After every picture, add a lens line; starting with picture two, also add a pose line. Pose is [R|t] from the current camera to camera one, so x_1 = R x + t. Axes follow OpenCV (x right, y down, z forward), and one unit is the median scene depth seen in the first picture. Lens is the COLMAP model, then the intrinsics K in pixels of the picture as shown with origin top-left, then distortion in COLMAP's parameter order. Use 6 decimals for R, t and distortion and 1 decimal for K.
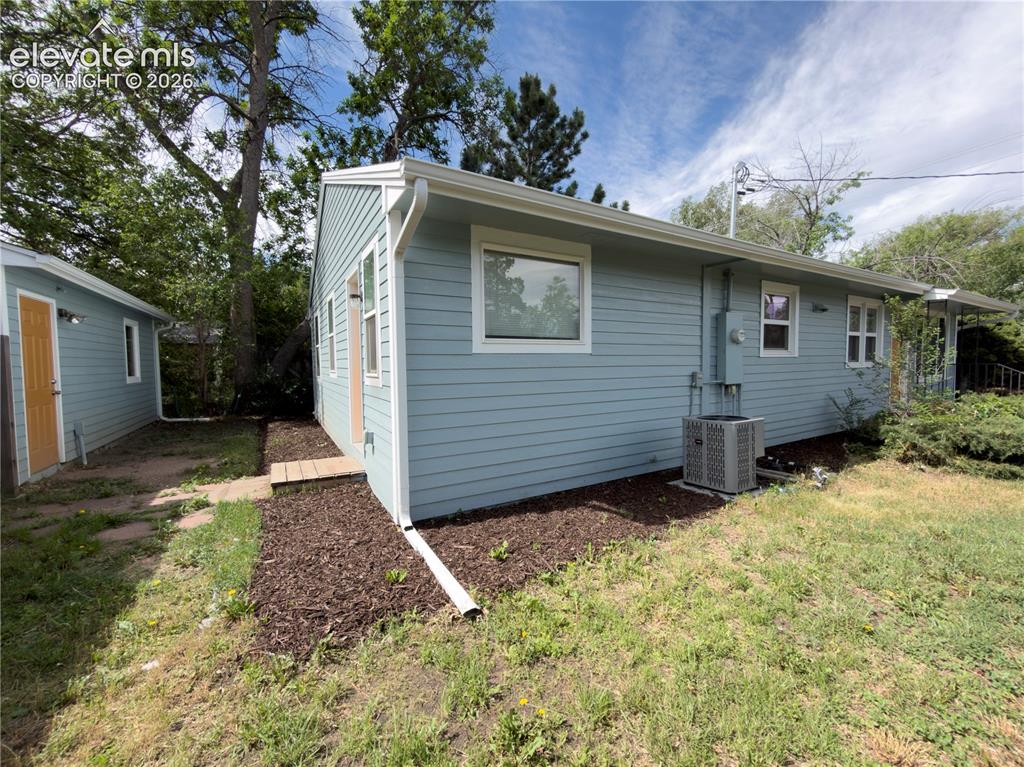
lens RADIAL K [[405.1, 0, 508.2], [0, 405.1, 384.0], [0, 0, 1]] dist [-0.004565, 0.000629]
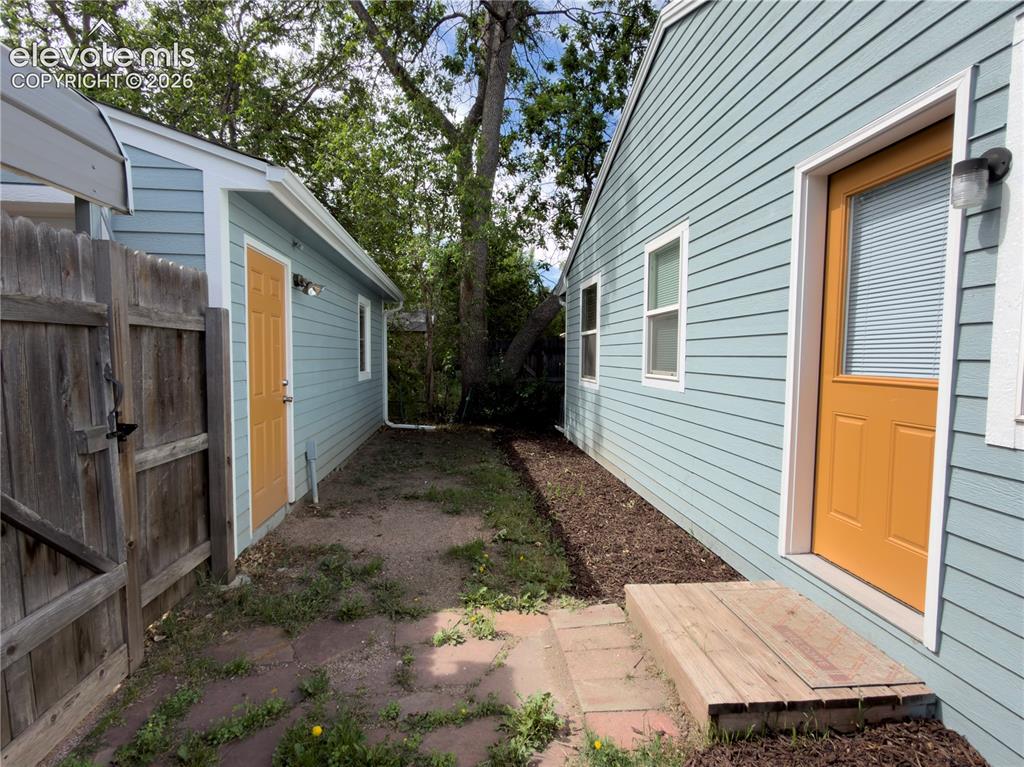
lens RADIAL K [[489.3, 0, 513.0], [0, 489.3, 387.9], [0, 0, 1]] dist [-0.003449, 0.000206]
pose [[0.911686, 0.045012, -0.408414, -0.408190], [-0.039606, 0.998980, 0.021689, -0.026990], [0.408974, -0.003598, 0.912539, 0.374299]]
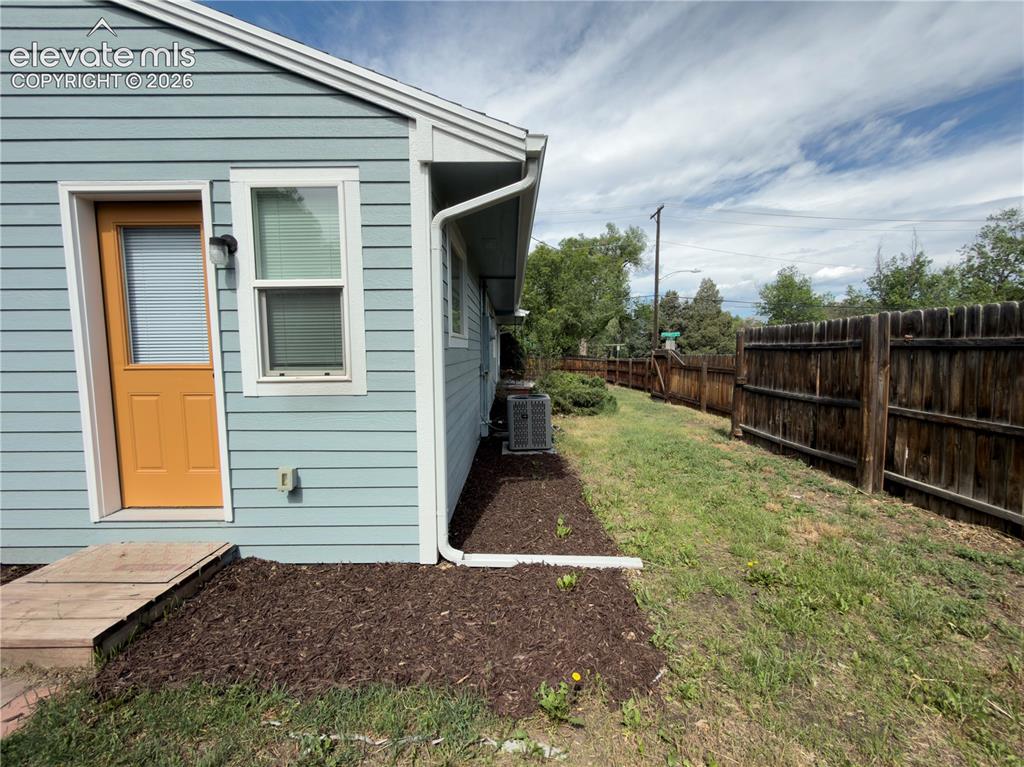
lens RADIAL K [[405.1, 0, 509.4], [0, 405.1, 379.0], [0, 0, 1]] dist [-0.004565, 0.000629]
pose [[0.510617, -0.053597, 0.858136, -0.502005], [0.046212, 0.998323, 0.034855, -0.019532], [-0.858565, 0.021858, 0.512238, 0.272208]]
